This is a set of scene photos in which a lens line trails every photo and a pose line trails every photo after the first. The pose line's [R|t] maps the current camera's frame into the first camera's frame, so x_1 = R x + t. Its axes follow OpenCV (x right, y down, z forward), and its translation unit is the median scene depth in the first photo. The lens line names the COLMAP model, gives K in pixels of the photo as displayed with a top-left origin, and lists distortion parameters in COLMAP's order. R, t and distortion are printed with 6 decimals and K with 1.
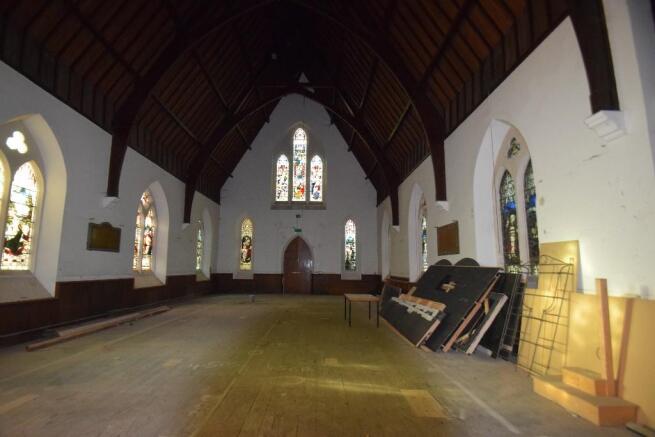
lens RADIAL K [[284.4, 0, 320.3], [0, 284.4, 231.1], [0, 0, 1]] dist [0.000789, -0.011784]
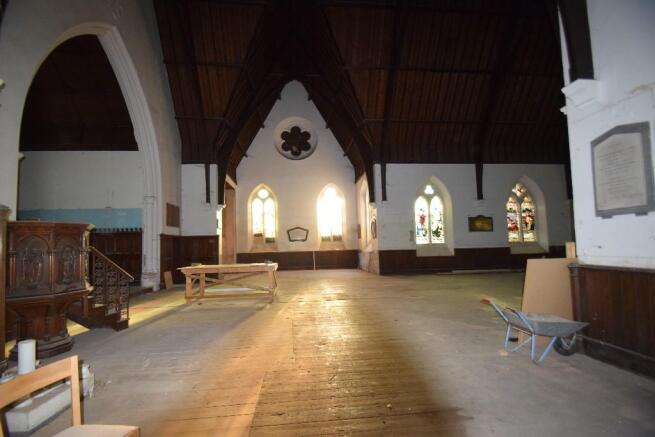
lens RADIAL K [[284.4, 0, 320.3], [0, 284.4, 231.1], [0, 0, 1]] dist [0.000789, -0.011784]
pose [[0.060839, -0.056764, -0.996532, 0.449960], [0.150471, 0.987494, -0.047063, 0.000530], [0.986741, -0.147086, 0.068619, -0.047328]]
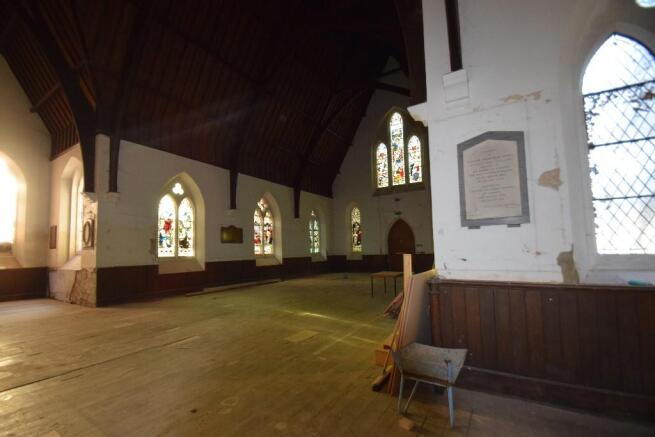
lens RADIAL K [[284.4, 0, 320.3], [0, 284.4, 231.1], [0, 0, 1]] dist [0.000789, -0.011784]
pose [[0.834148, -0.064467, -0.547760, 0.272685], [0.099560, 0.994431, 0.034577, -0.002173], [0.542480, -0.083377, 0.835921, -0.041048]]
